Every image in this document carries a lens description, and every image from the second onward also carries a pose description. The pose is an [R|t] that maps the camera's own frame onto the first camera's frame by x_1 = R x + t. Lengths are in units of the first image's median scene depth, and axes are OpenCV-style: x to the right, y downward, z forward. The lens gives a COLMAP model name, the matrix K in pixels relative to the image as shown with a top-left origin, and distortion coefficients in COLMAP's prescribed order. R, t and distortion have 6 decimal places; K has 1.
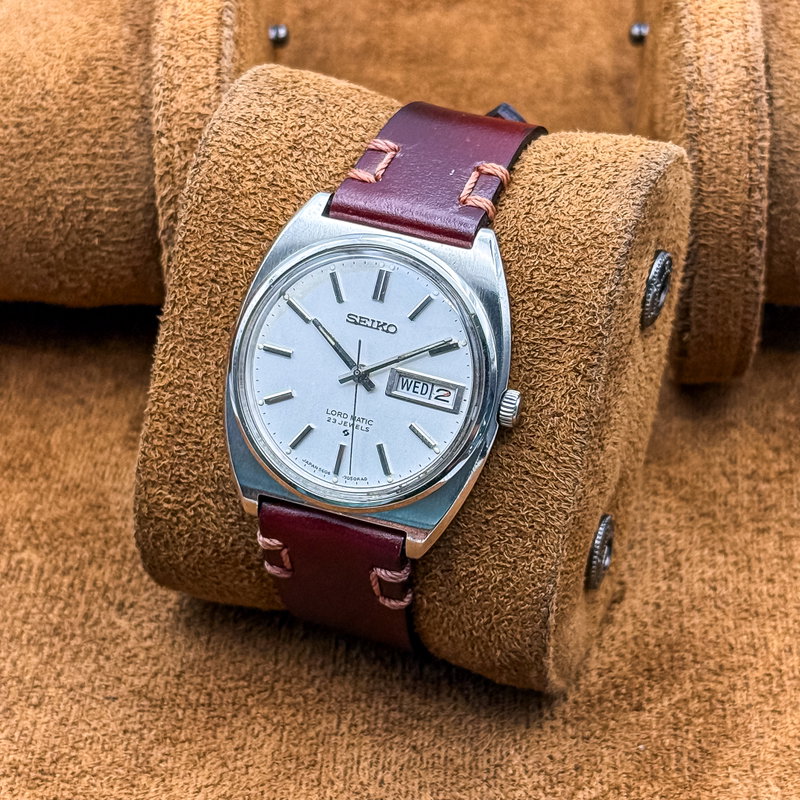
lens RADIAL K [[2291.0, 0, 399.2], [0, 2291.0, 391.8], [0, 0, 1]] dist [0.241385, 0.000000]
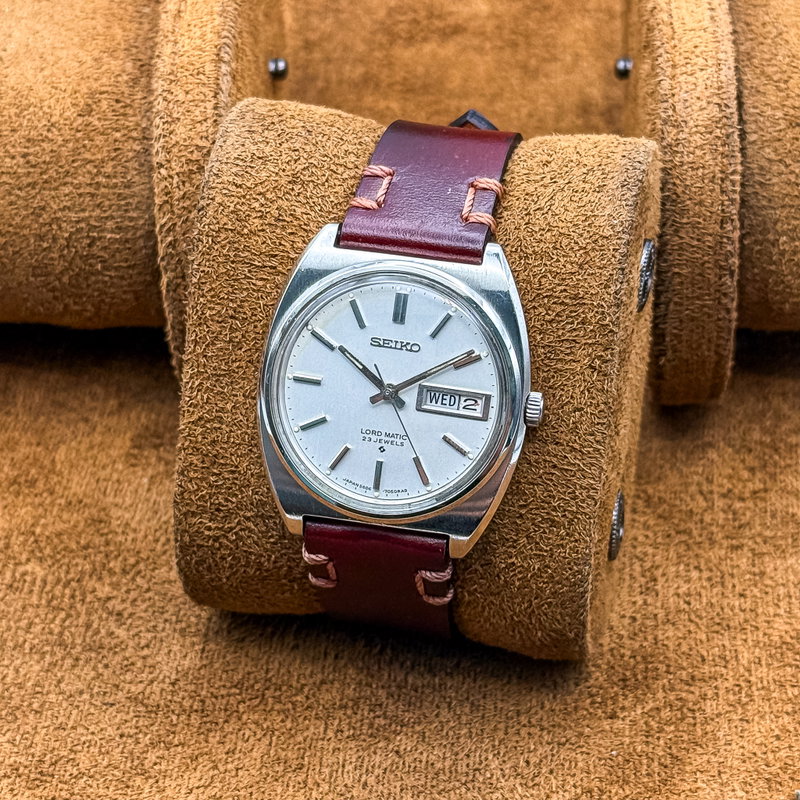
lens RADIAL K [[2291.0, 0, 400.2], [0, 2291.0, 396.0], [0, 0, 1]] dist [0.241385, 0.000000]
pose [[0.989041, -0.116713, 0.090426, -0.104916], [0.111937, 0.992124, 0.056219, -0.063472], [-0.096275, -0.045481, 0.994315, -0.050687]]
